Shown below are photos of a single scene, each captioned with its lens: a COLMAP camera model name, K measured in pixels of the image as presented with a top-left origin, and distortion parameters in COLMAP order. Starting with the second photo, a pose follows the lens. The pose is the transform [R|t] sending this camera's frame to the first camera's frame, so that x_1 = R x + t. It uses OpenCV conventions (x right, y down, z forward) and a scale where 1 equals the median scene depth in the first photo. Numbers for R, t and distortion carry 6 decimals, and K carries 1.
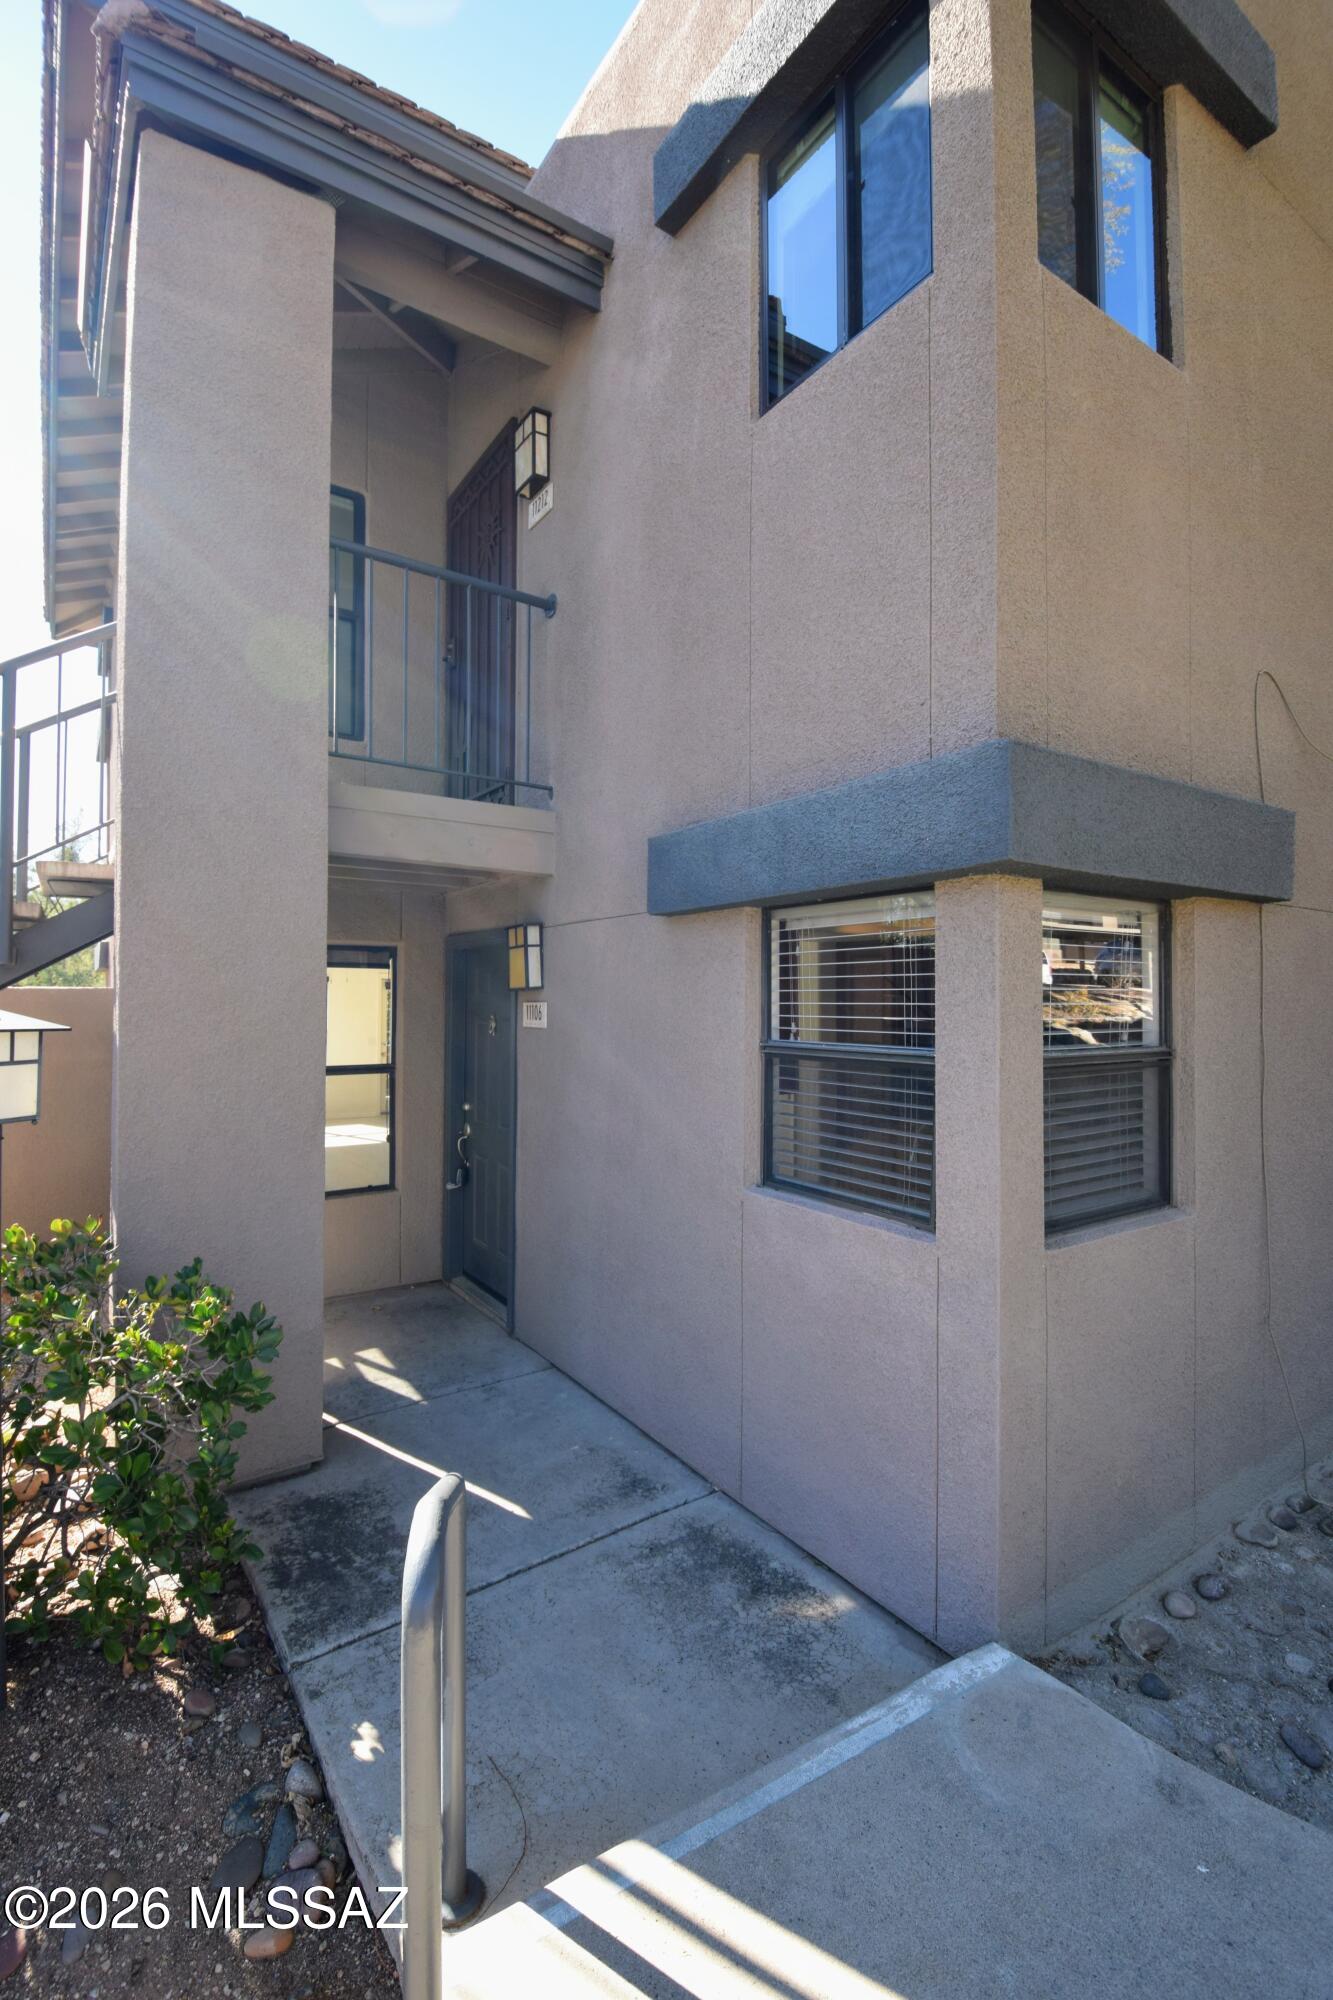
lens RADIAL K [[888.6, 0, 677.4], [0, 888.6, 994.3], [0, 0, 1]] dist [0.007002, -0.018406]
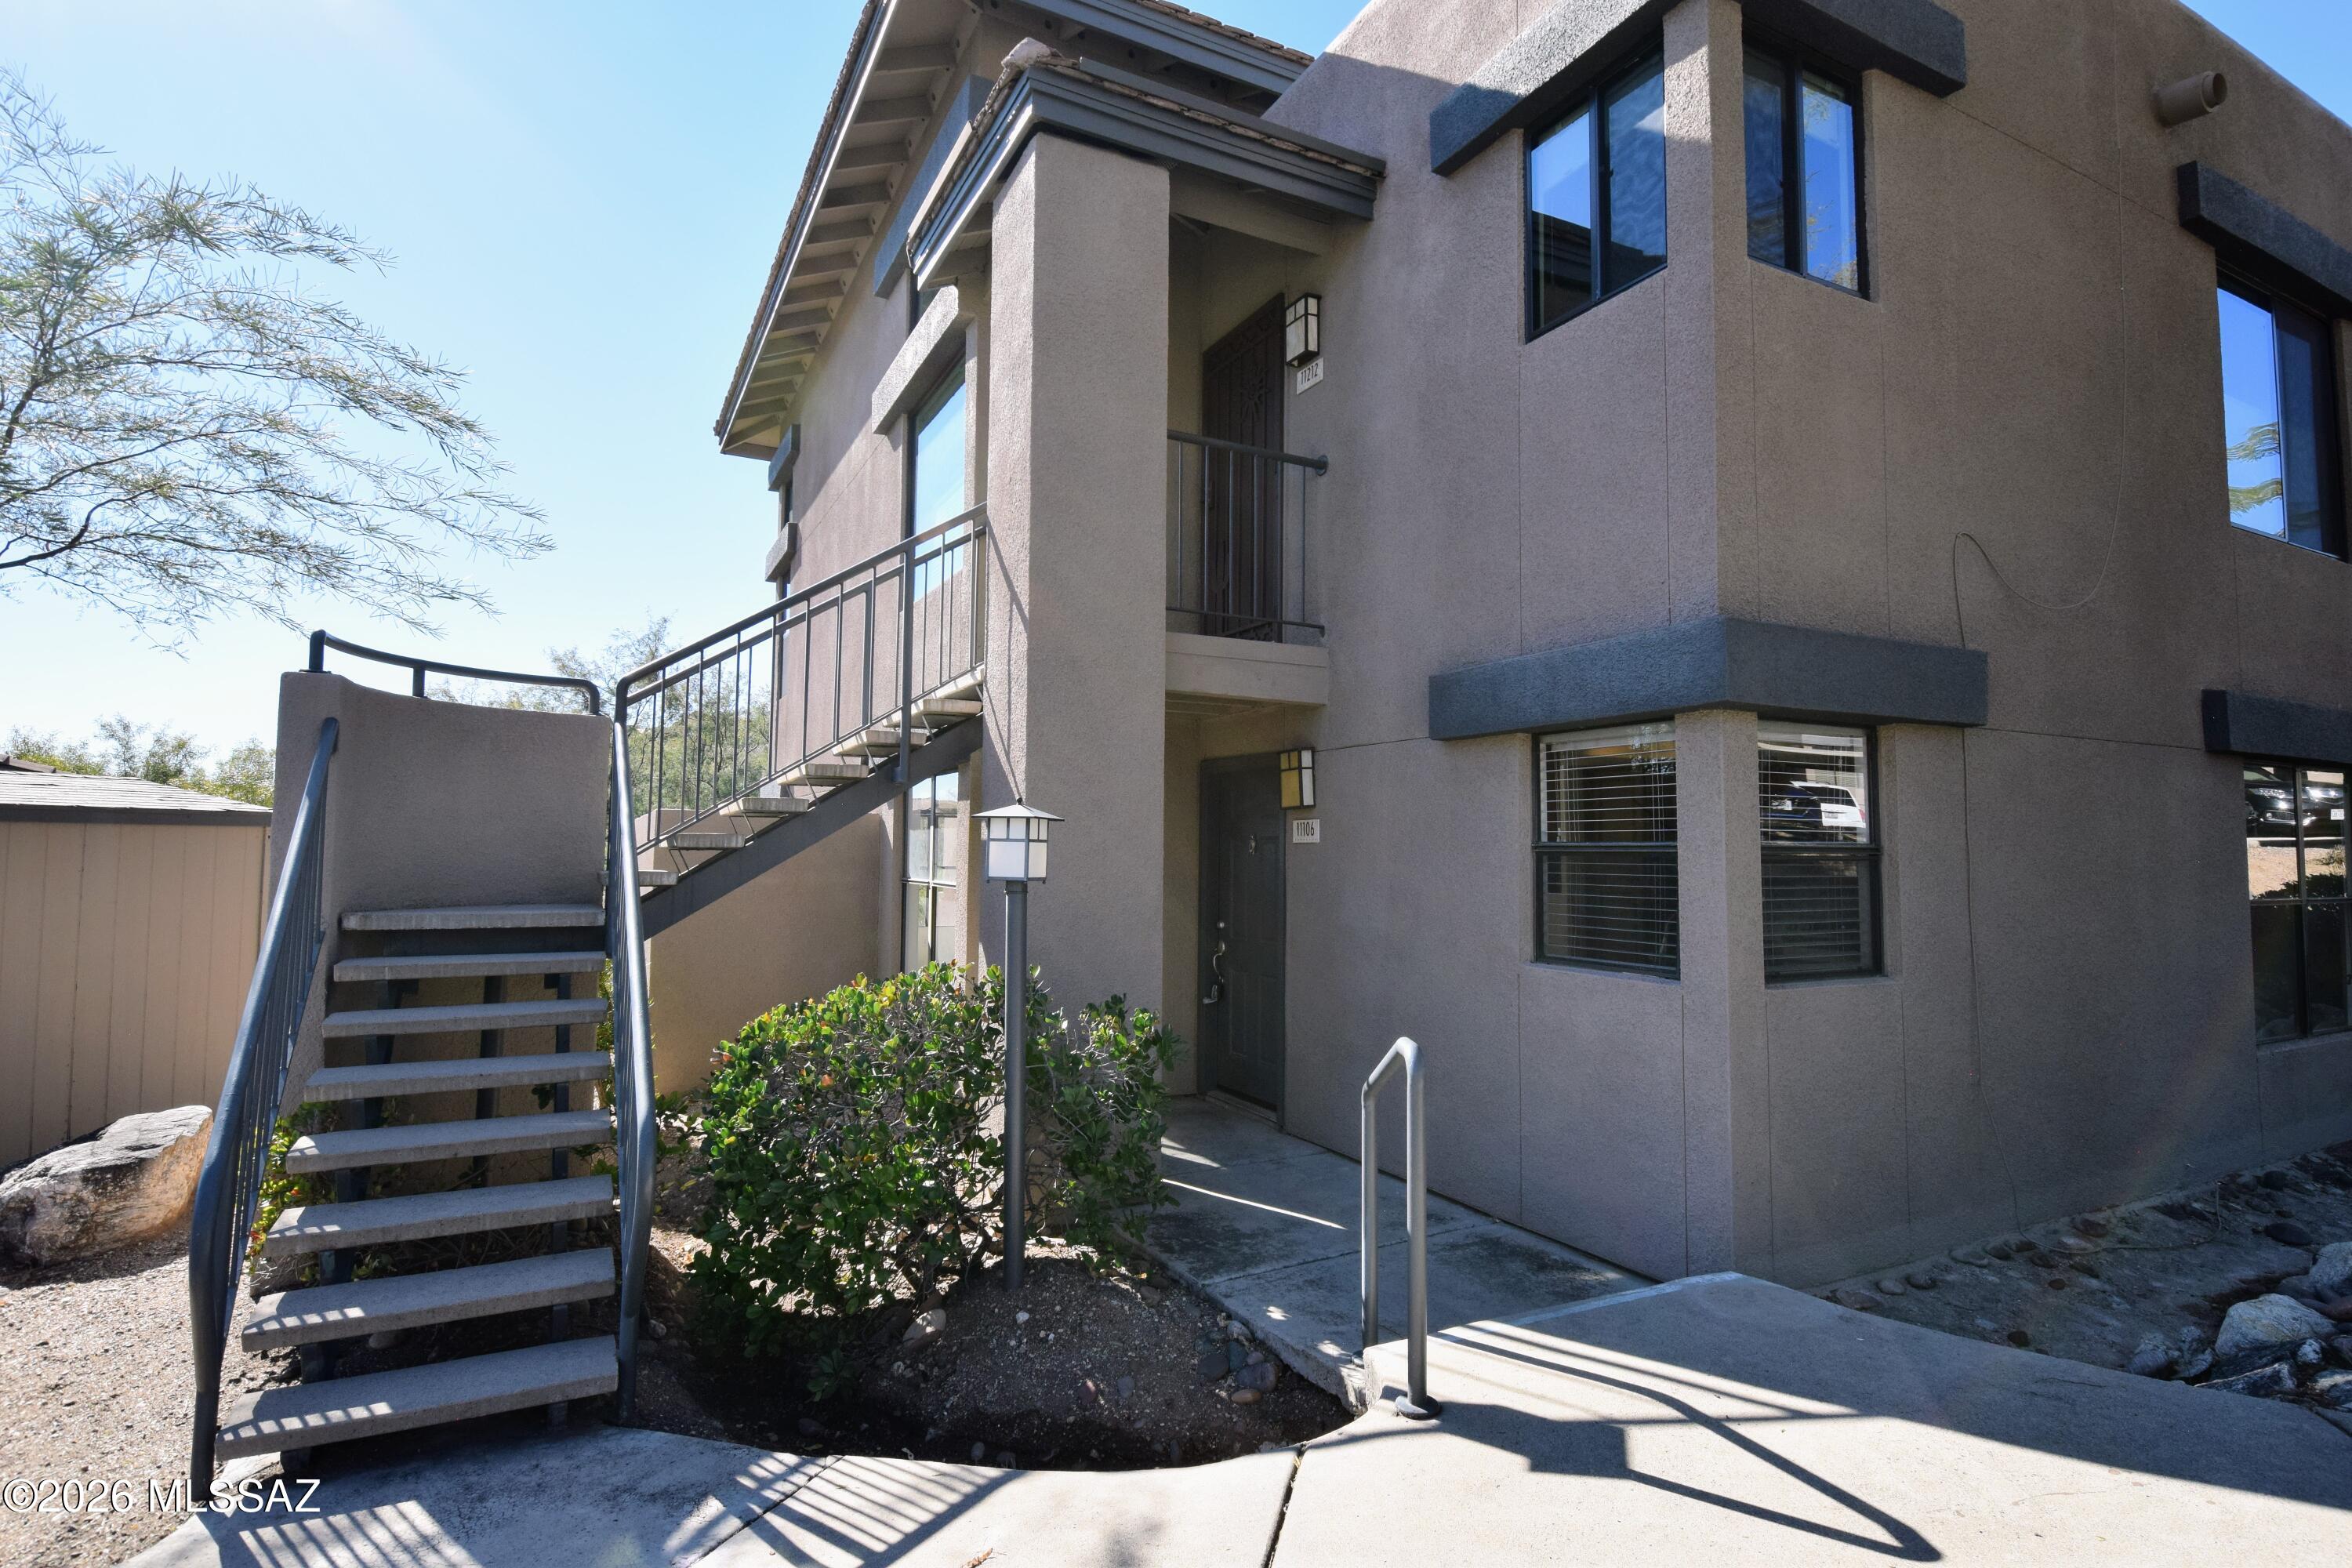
lens RADIAL K [[1234.1, 0, 1197.3], [0, 1234.1, 775.2], [0, 0, 1]] dist [0.021881, -0.027927]
pose [[0.994302, -0.001888, -0.106581, -0.183540], [-0.004521, 0.998197, -0.059859, 0.064293], [0.106501, 0.059999, 0.992501, -0.744144]]
